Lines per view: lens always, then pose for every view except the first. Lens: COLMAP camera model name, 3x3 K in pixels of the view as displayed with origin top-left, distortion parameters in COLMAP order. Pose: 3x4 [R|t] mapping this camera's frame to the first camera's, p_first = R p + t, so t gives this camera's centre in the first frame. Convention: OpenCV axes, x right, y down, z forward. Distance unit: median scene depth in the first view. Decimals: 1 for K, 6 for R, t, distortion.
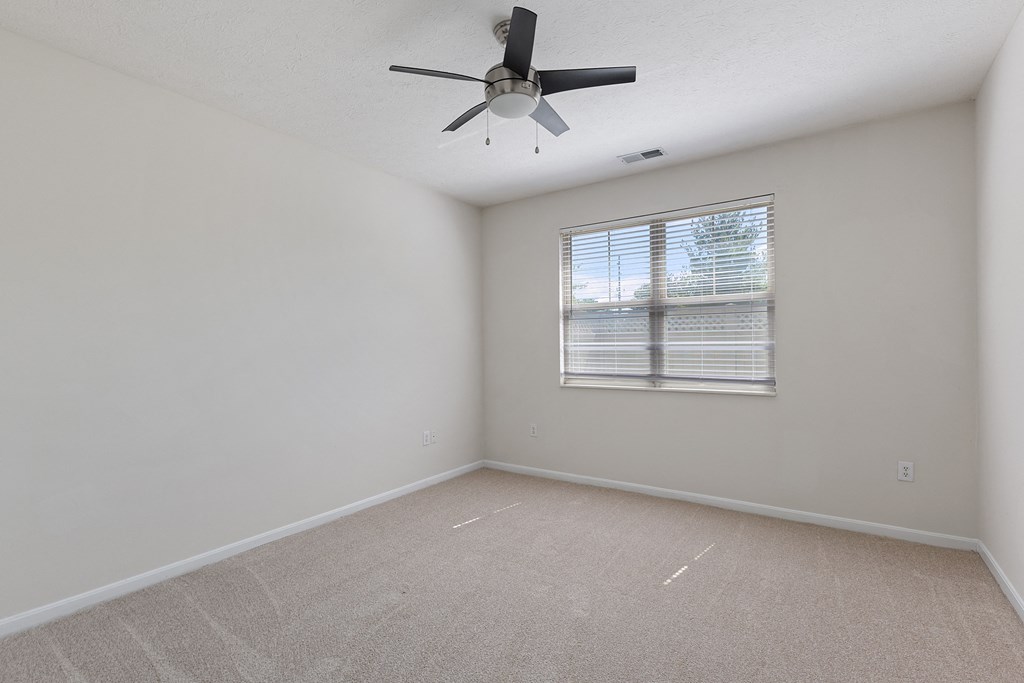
lens RADIAL K [[464.6, 0, 511.8], [0, 464.6, 345.0], [0, 0, 1]] dist [0.002386, -0.000098]
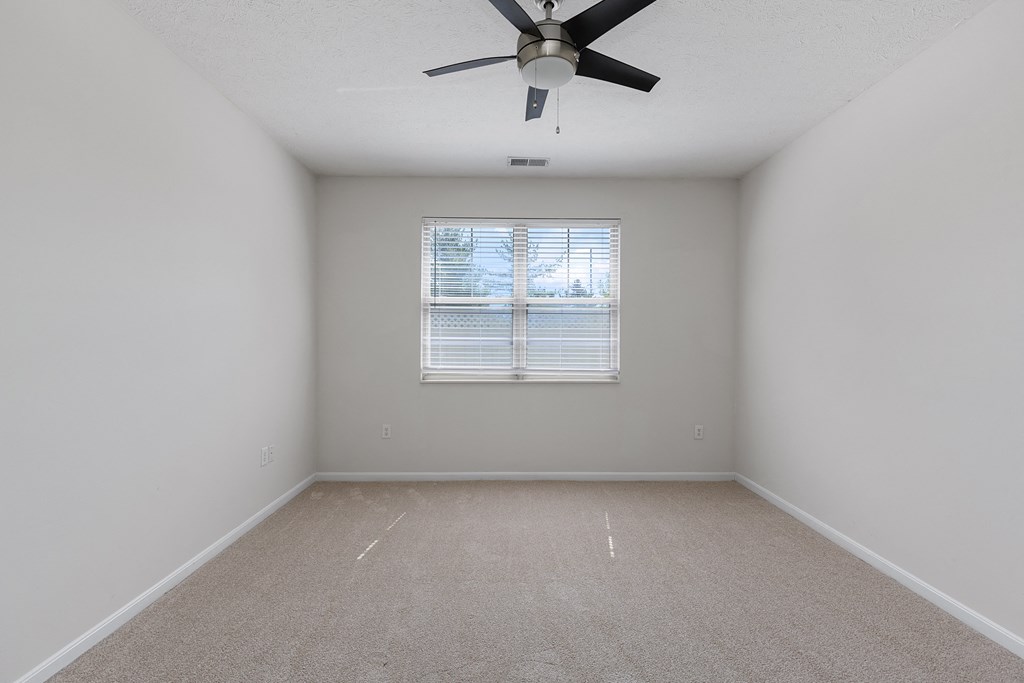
lens RADIAL K [[434.1, 0, 512.0], [0, 434.1, 341.5], [0, 0, 1]] dist [-0.000028, -0.000156]
pose [[0.823984, 0.010011, 0.566525, -0.251032], [-0.012326, 0.999924, 0.000258, 0.002537], [-0.566479, -0.007196, 0.824045, 0.164517]]
